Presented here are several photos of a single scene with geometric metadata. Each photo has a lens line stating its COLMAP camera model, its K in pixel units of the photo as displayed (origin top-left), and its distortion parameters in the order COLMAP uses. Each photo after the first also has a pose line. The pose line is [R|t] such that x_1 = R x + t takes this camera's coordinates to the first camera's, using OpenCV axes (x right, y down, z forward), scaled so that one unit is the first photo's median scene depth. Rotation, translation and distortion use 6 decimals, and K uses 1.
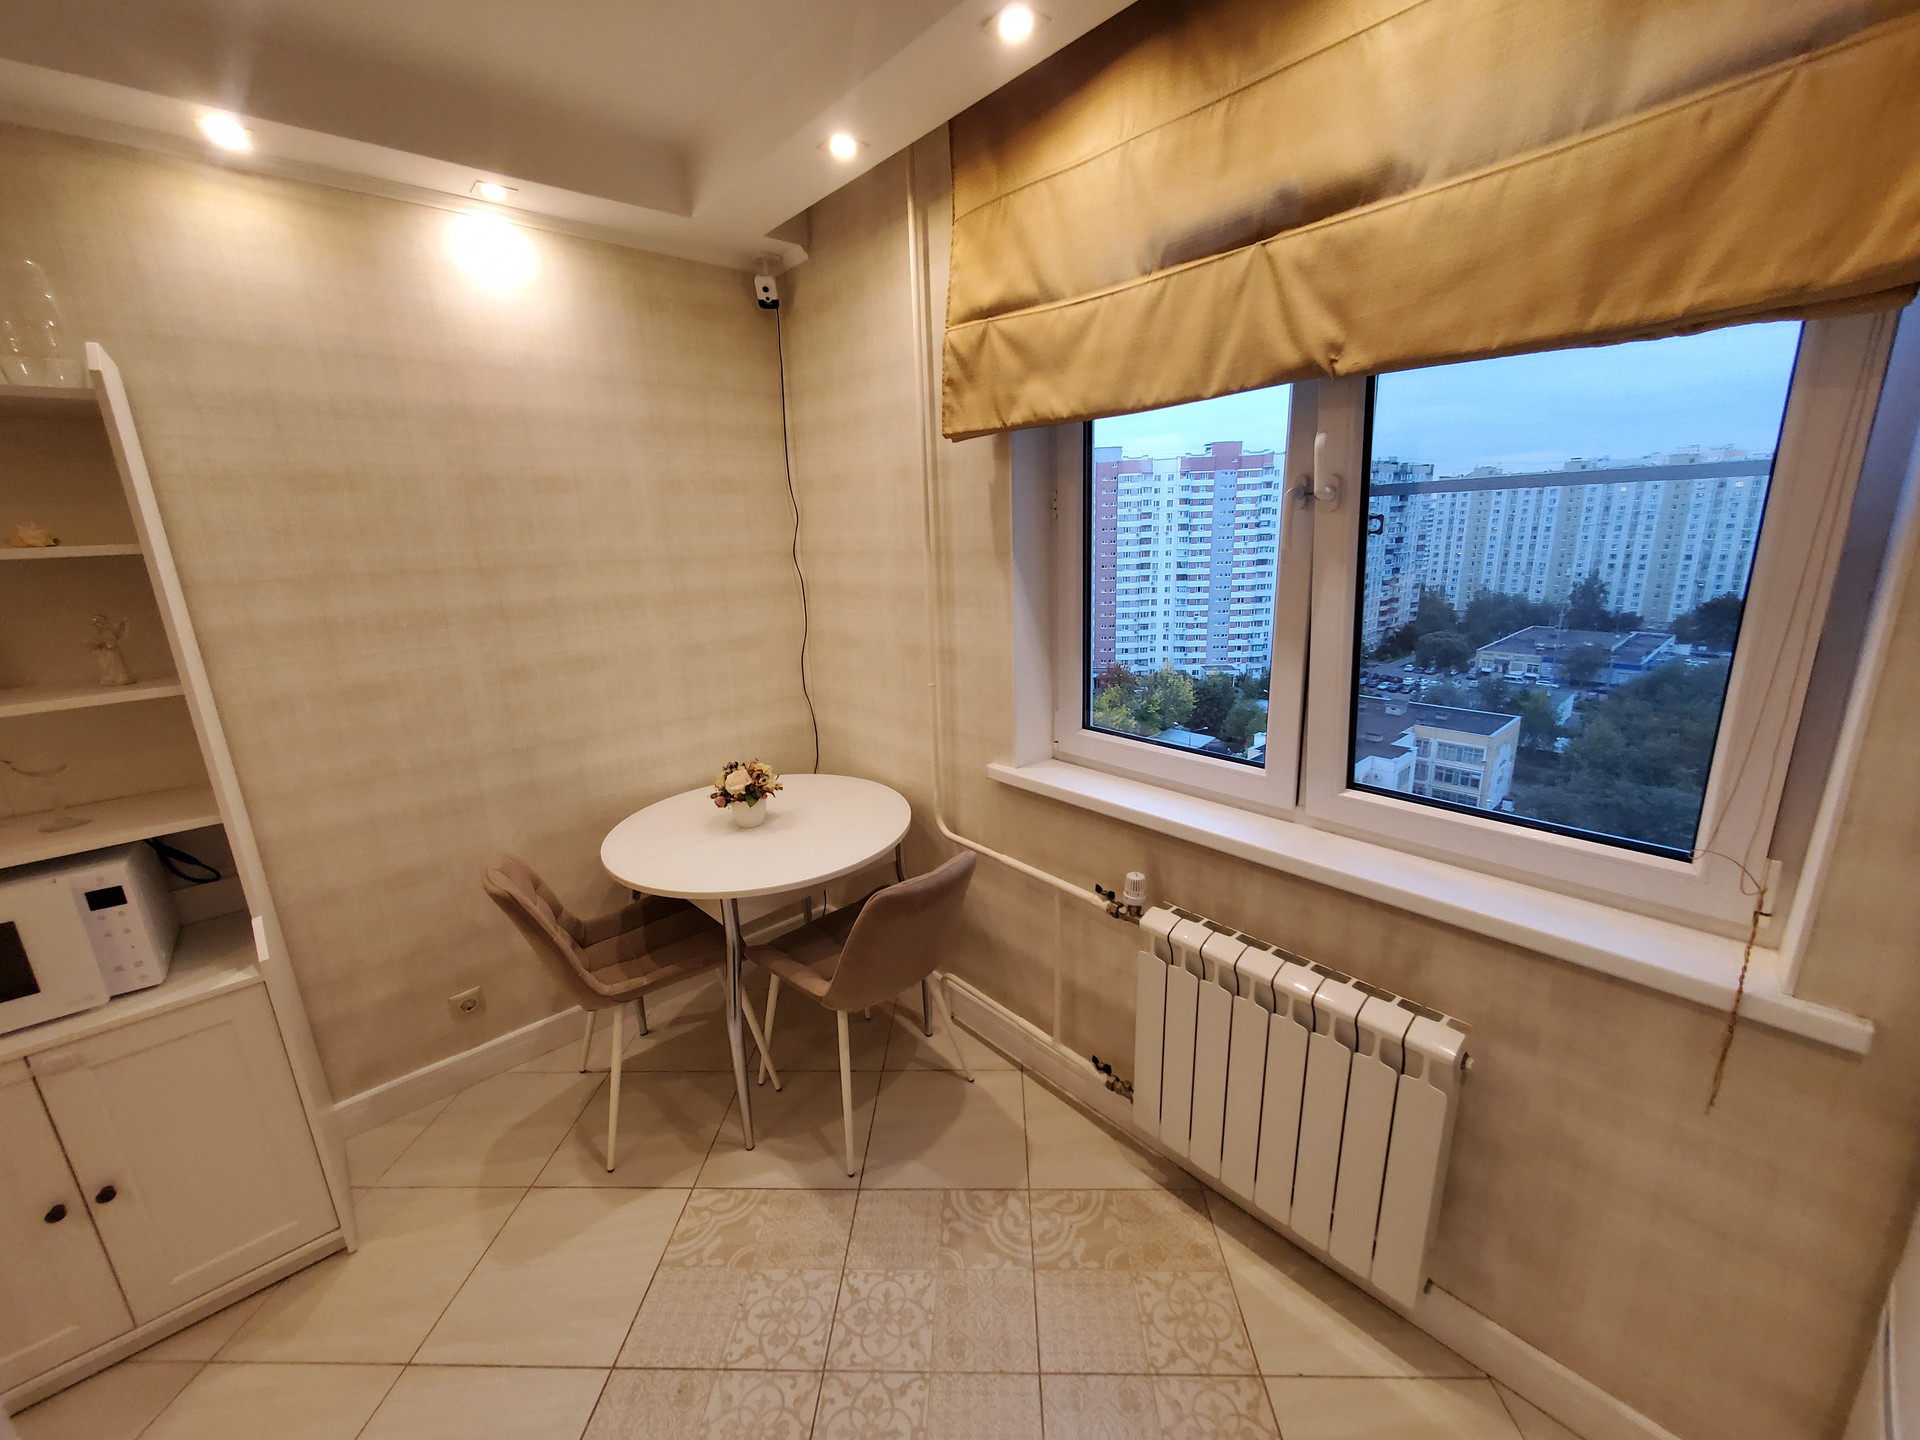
lens RADIAL K [[762.0, 0, 958.7], [0, 762.0, 721.5], [0, 0, 1]] dist [0.001735, -0.001508]
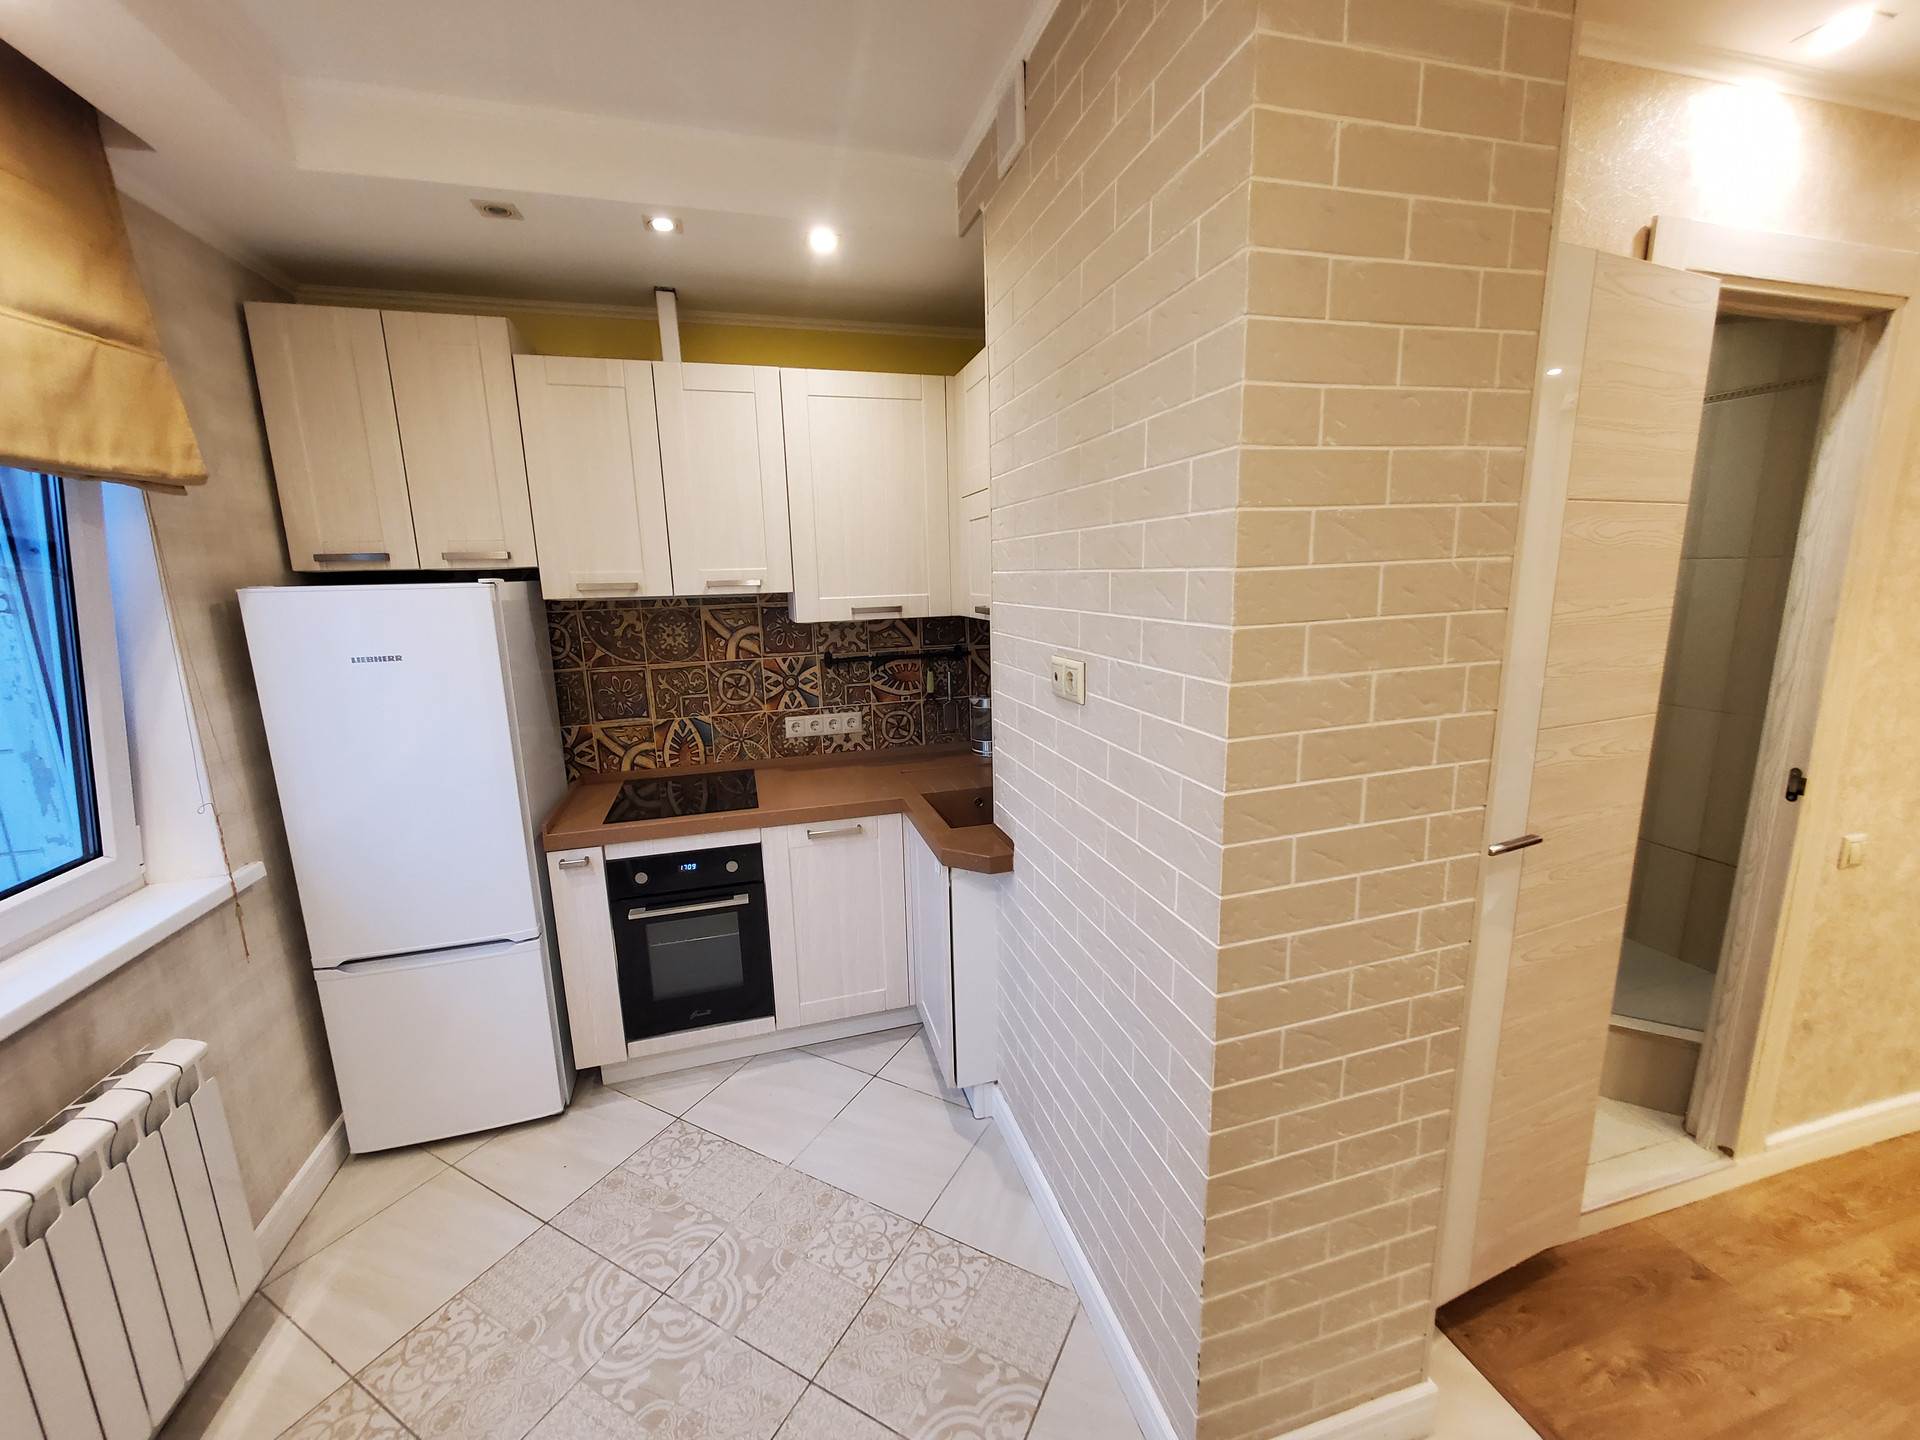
lens RADIAL K [[762.0, 0, 958.9], [0, 762.0, 720.9], [0, 0, 1]] dist [0.001735, -0.001508]
pose [[-0.897447, -0.026335, 0.440335, -0.652570], [0.165586, 0.905108, 0.391612, -0.203388], [-0.408864, 0.424364, -0.807926, 0.902379]]
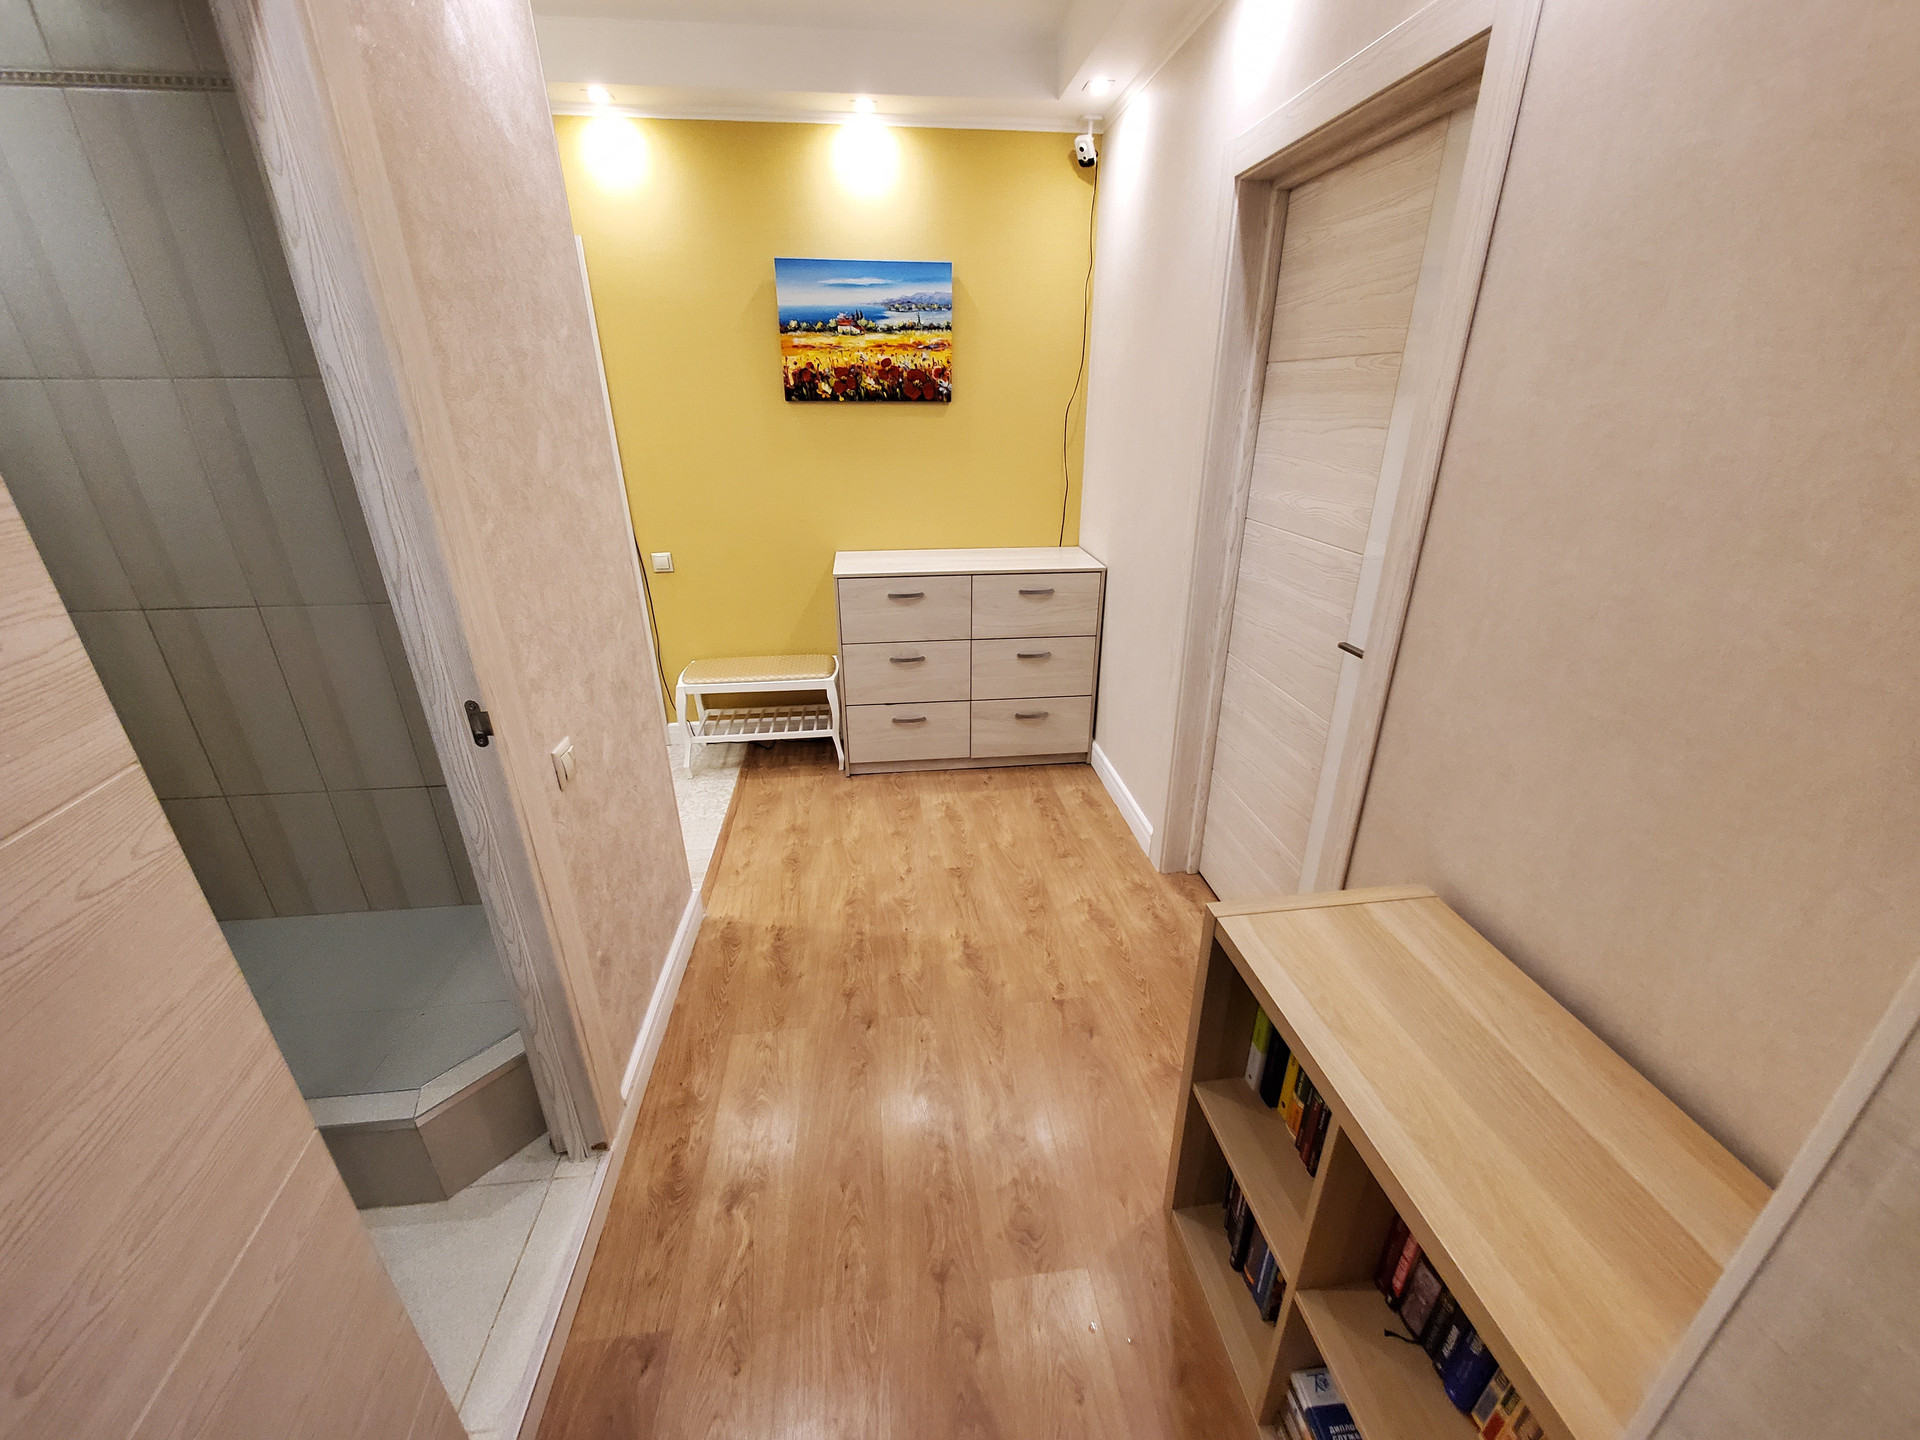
lens RADIAL K [[762.0, 0, 955.3], [0, 762.0, 722.3], [0, 0, 1]] dist [0.001735, -0.001508]
pose [[-0.577354, 0.363974, -0.730880, -0.938217], [-0.178406, 0.817278, 0.547930, -0.013287], [0.796765, 0.446743, -0.406923, 0.318150]]
